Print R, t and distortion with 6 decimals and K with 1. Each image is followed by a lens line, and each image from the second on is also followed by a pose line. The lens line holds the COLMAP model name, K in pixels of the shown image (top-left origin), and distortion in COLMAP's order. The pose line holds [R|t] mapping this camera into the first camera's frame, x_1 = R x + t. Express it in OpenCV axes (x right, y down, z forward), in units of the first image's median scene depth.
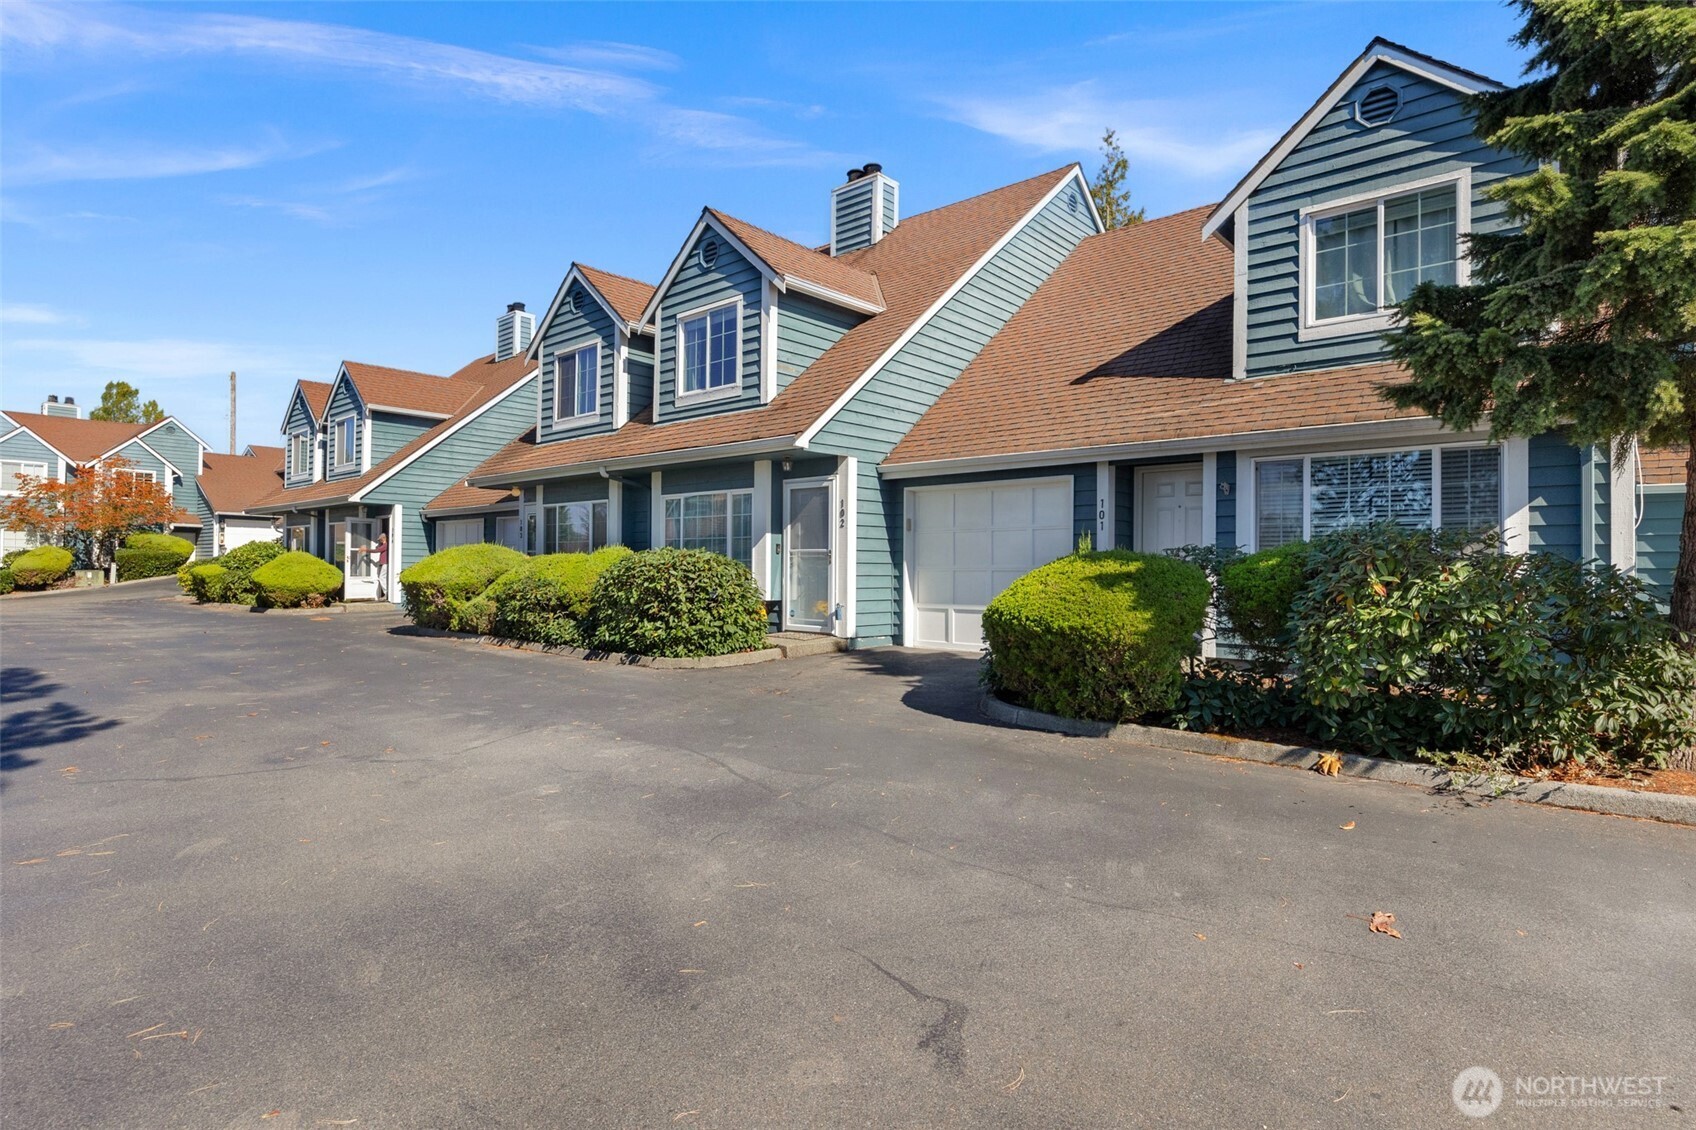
lens RADIAL K [[873.3, 0, 848.0], [0, 873.3, 565.0], [0, 0, 1]] dist [-0.004967, -0.000396]
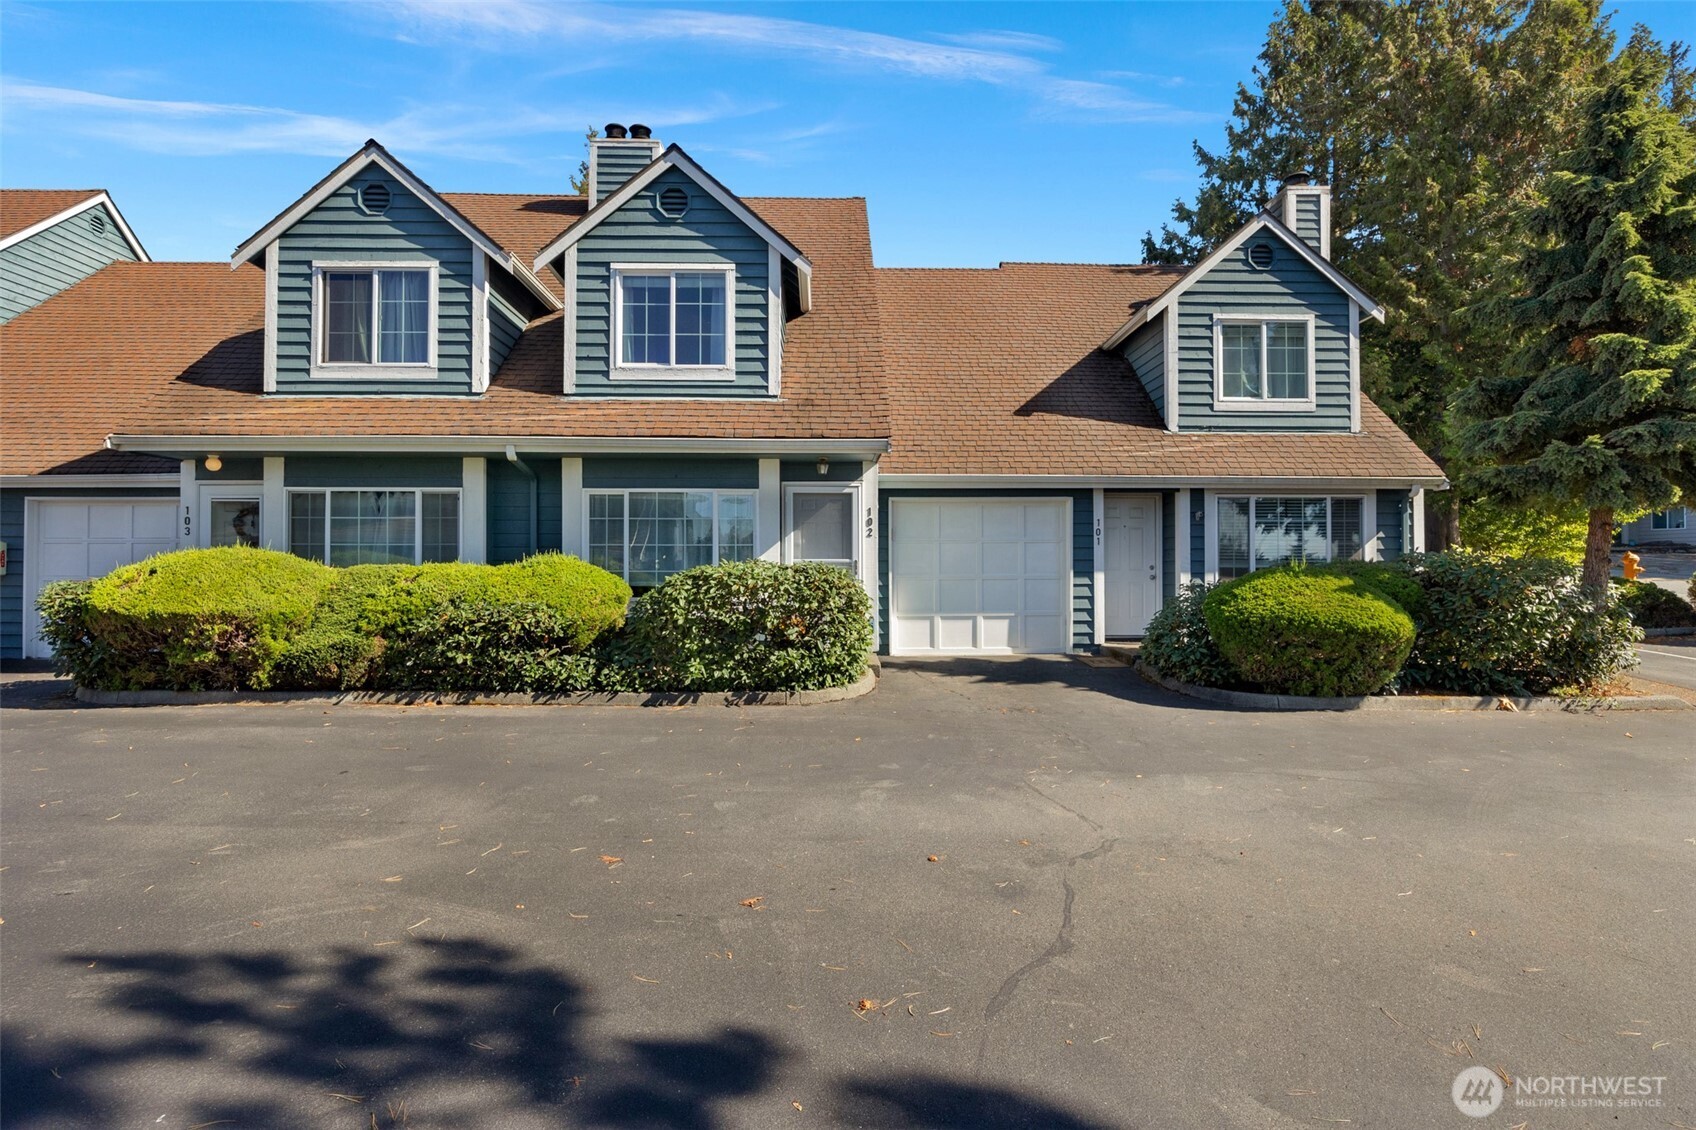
lens RADIAL K [[849.2, 0, 848.0], [0, 849.2, 565.0], [0, 0, 1]] dist [-0.002675, -0.000093]
pose [[0.732461, -0.007919, 0.680763, -0.627066], [0.002600, 0.999958, 0.008835, -0.019419], [-0.680804, -0.004701, 0.732450, 0.313276]]
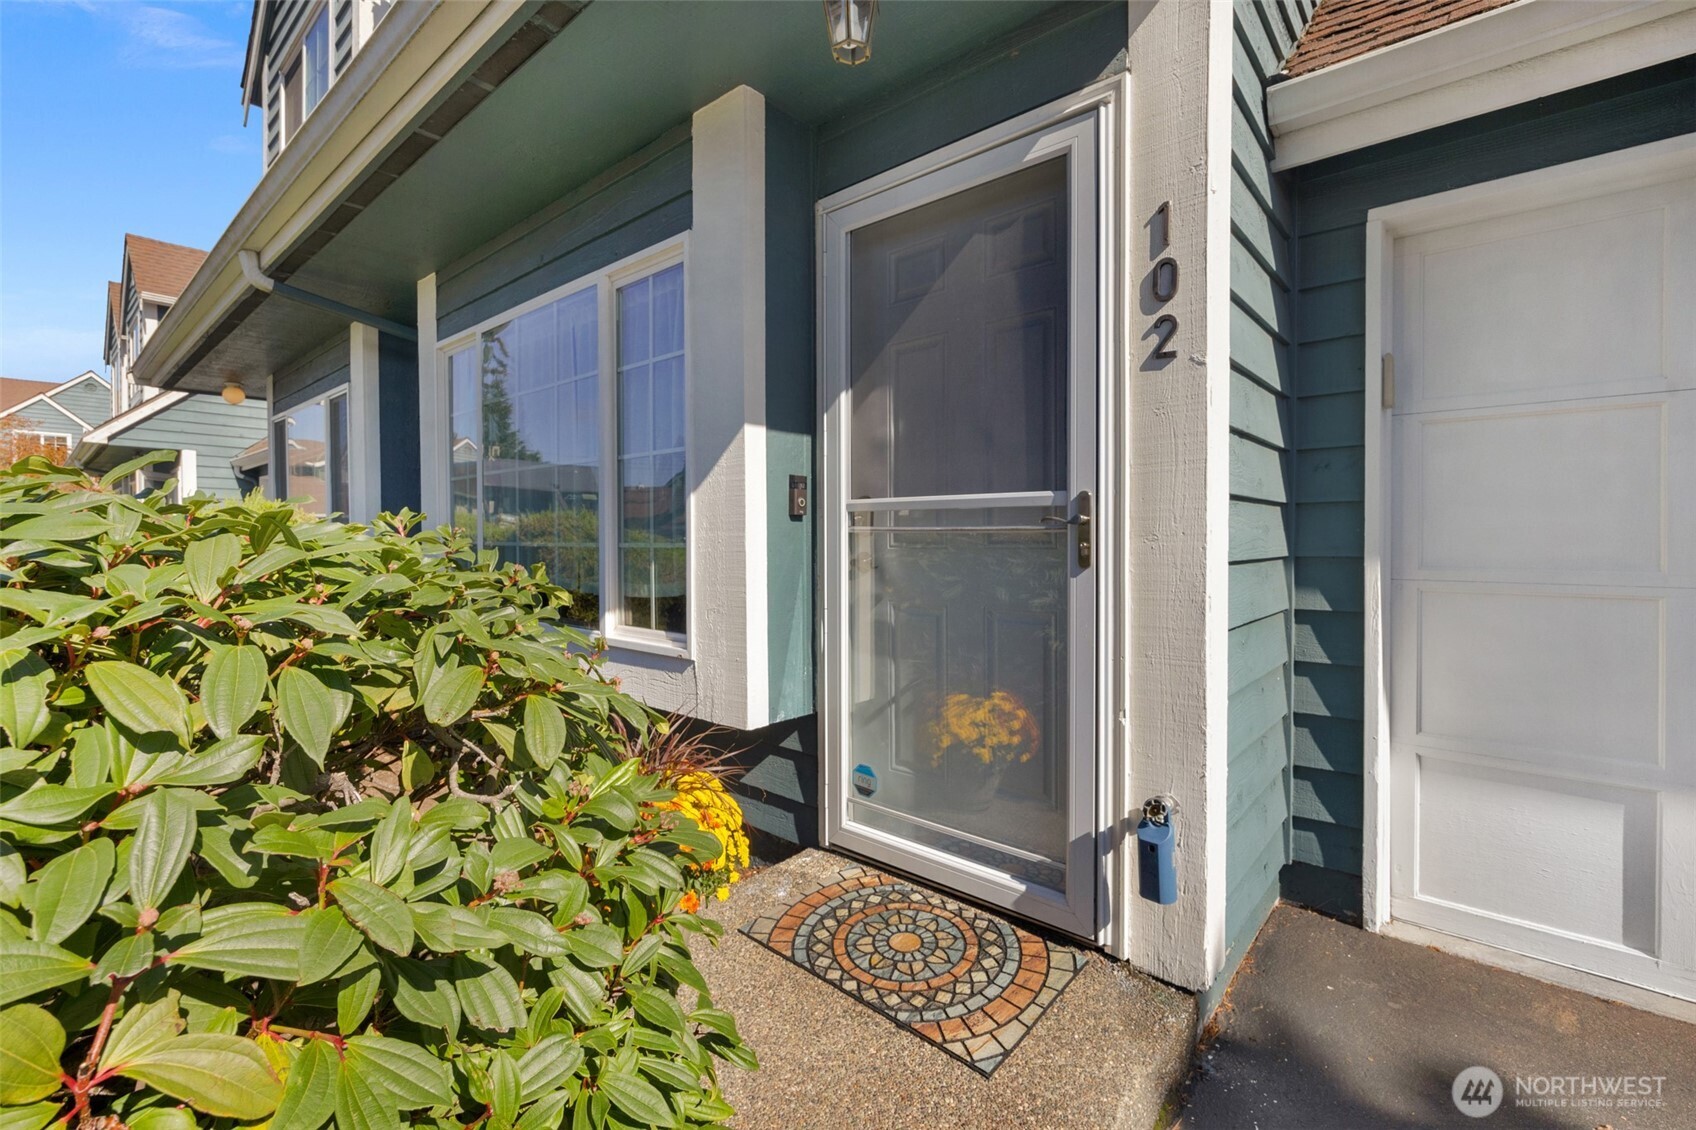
lens RADIAL K [[732.5, 0, 846.9], [0, 732.5, 583.1], [0, 0, 1]] dist [0.000863, 0.000082]
pose [[0.999983, -0.005651, -0.001423, -0.066974], [0.005732, 0.997870, 0.064979, -0.008331], [0.001052, -0.064987, 0.997886, 0.803546]]
